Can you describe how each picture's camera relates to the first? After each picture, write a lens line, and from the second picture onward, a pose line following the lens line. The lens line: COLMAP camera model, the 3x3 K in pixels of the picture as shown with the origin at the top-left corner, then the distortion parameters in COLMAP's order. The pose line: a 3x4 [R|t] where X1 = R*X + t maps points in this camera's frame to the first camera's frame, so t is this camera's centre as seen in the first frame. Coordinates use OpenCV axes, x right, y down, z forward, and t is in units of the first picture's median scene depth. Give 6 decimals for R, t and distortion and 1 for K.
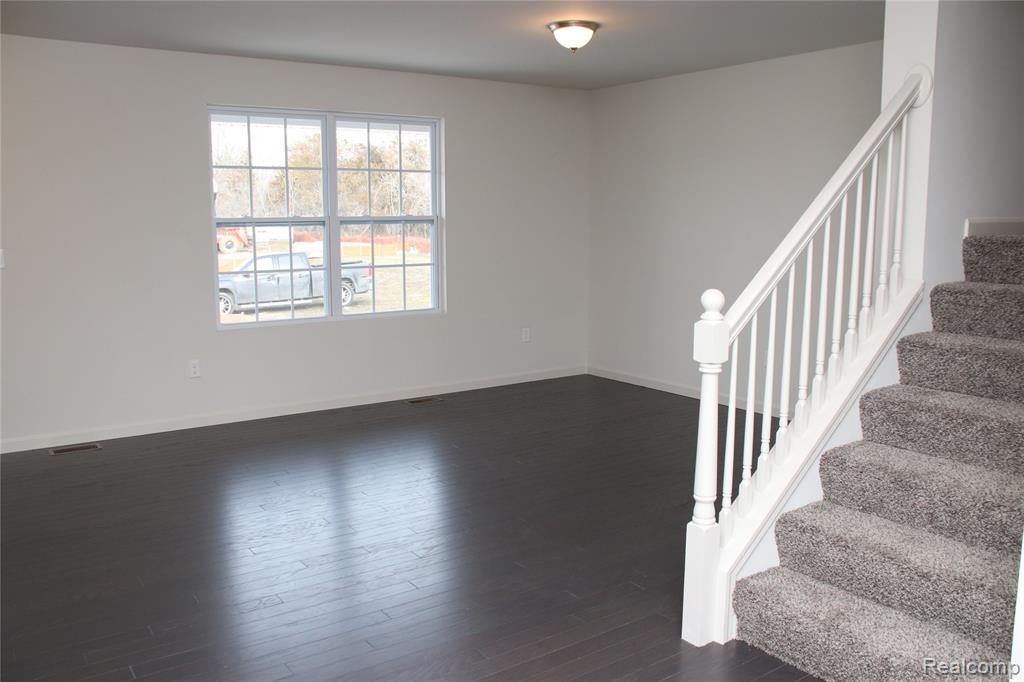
lens RADIAL K [[850.1, 0, 508.7], [0, 850.1, 341.3], [0, 0, 1]] dist [-0.145102, 0.138034]
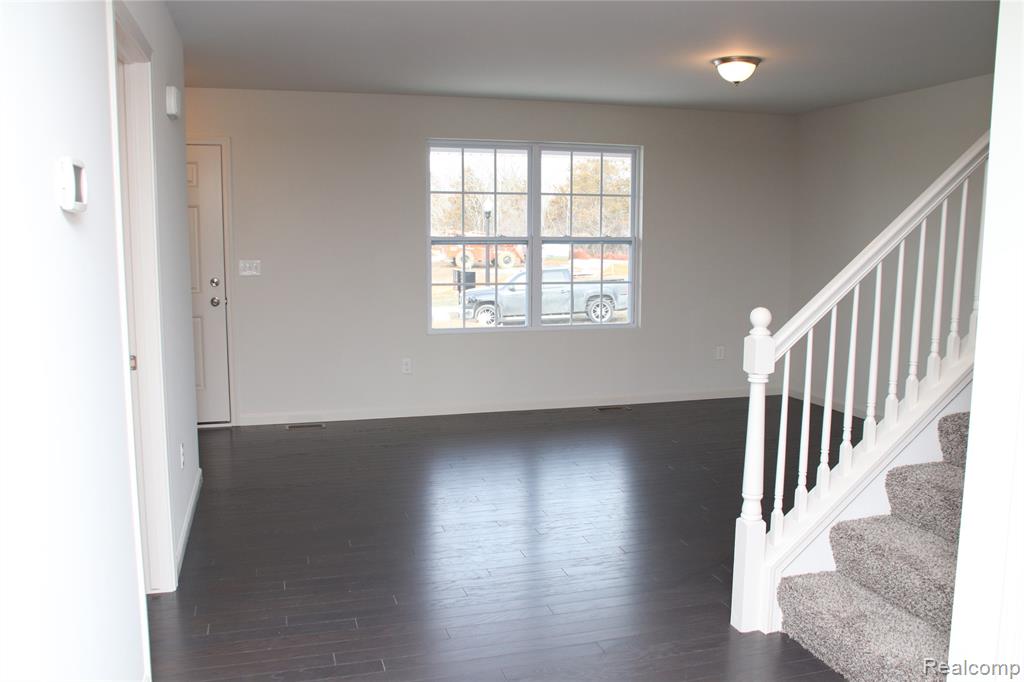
lens RADIAL K [[850.1, 0, 508.7], [0, 850.1, 341.3], [0, 0, 1]] dist [-0.145102, 0.138034]
pose [[0.947512, 0.045419, -0.316476, 0.244210], [-0.052355, 0.998538, -0.013443, 0.013176], [0.315403, 0.029306, 0.948505, -0.135973]]
